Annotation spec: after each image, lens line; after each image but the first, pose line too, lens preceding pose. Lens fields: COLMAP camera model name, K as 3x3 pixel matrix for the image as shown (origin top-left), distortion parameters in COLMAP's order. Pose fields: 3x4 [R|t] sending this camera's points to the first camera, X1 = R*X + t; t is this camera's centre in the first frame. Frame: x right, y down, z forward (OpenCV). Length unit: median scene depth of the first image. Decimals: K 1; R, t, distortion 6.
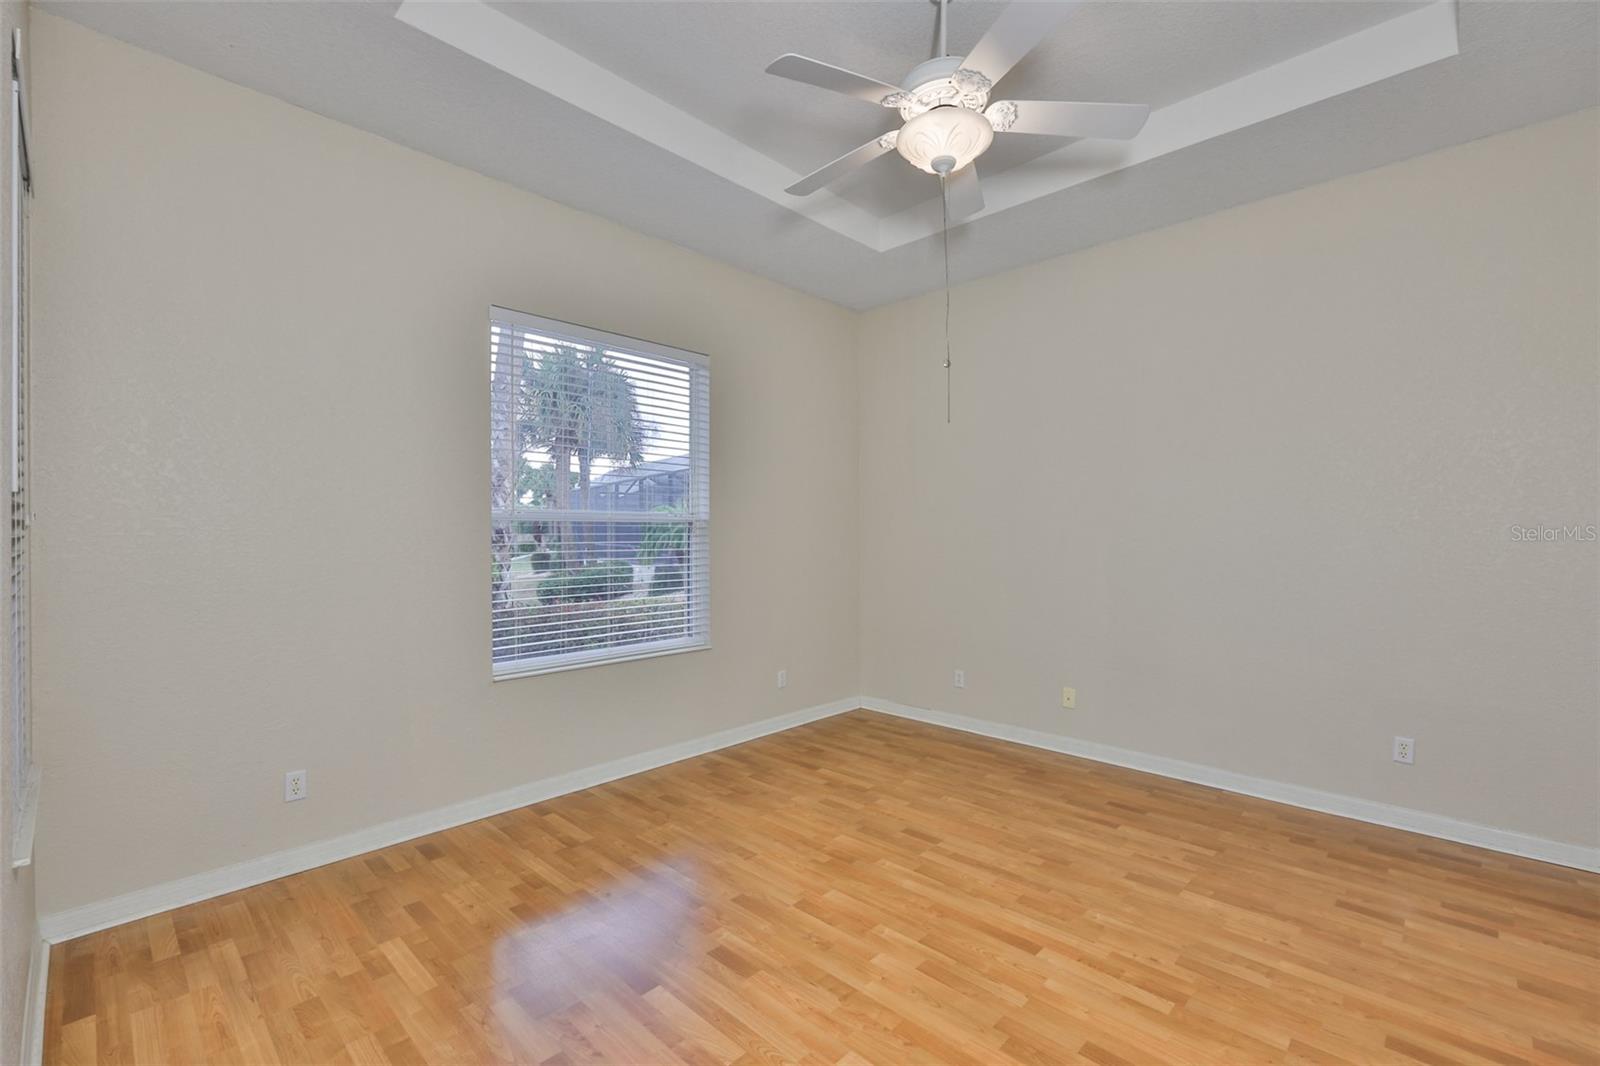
lens RADIAL K [[685.3, 0, 797.5], [0, 685.3, 518.9], [0, 0, 1]] dist [-0.000793, -0.000360]
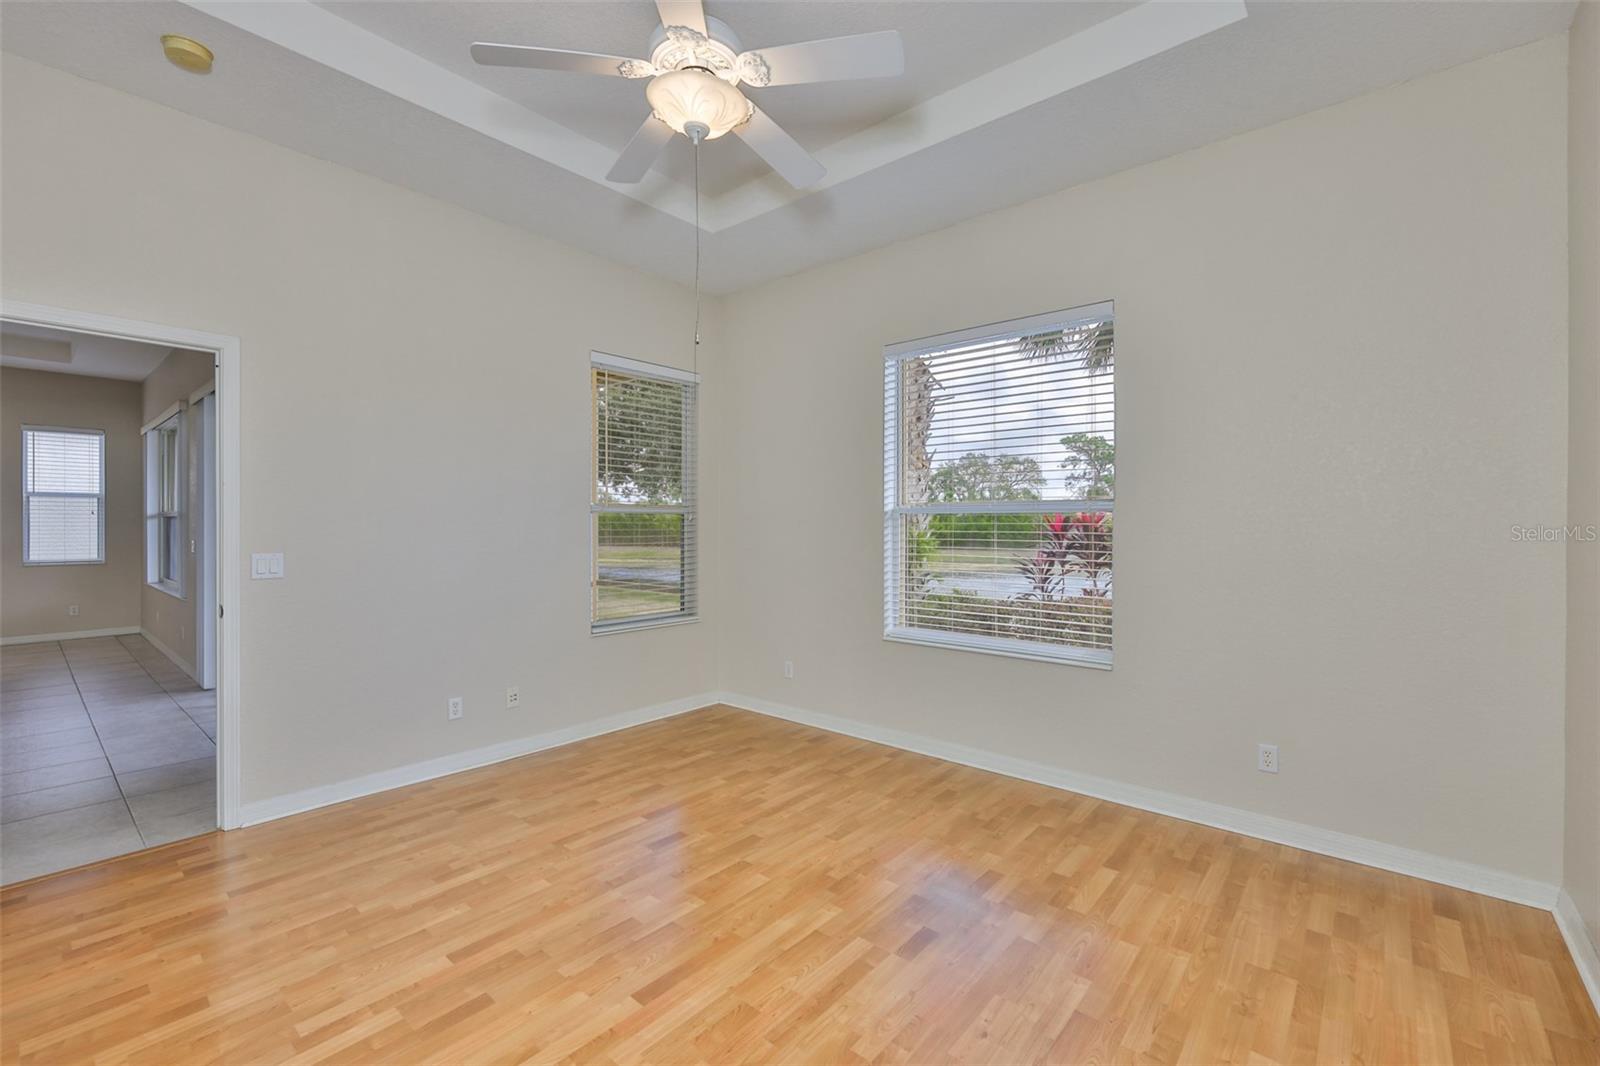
lens RADIAL K [[685.3, 0, 808.2], [0, 685.3, 531.2], [0, 0, 1]] dist [-0.000793, -0.000360]
pose [[0.058879, 0.008952, -0.998225, 0.854121], [0.017708, 0.999793, 0.010011, 0.017846], [0.998108, -0.018266, 0.058708, 0.814688]]
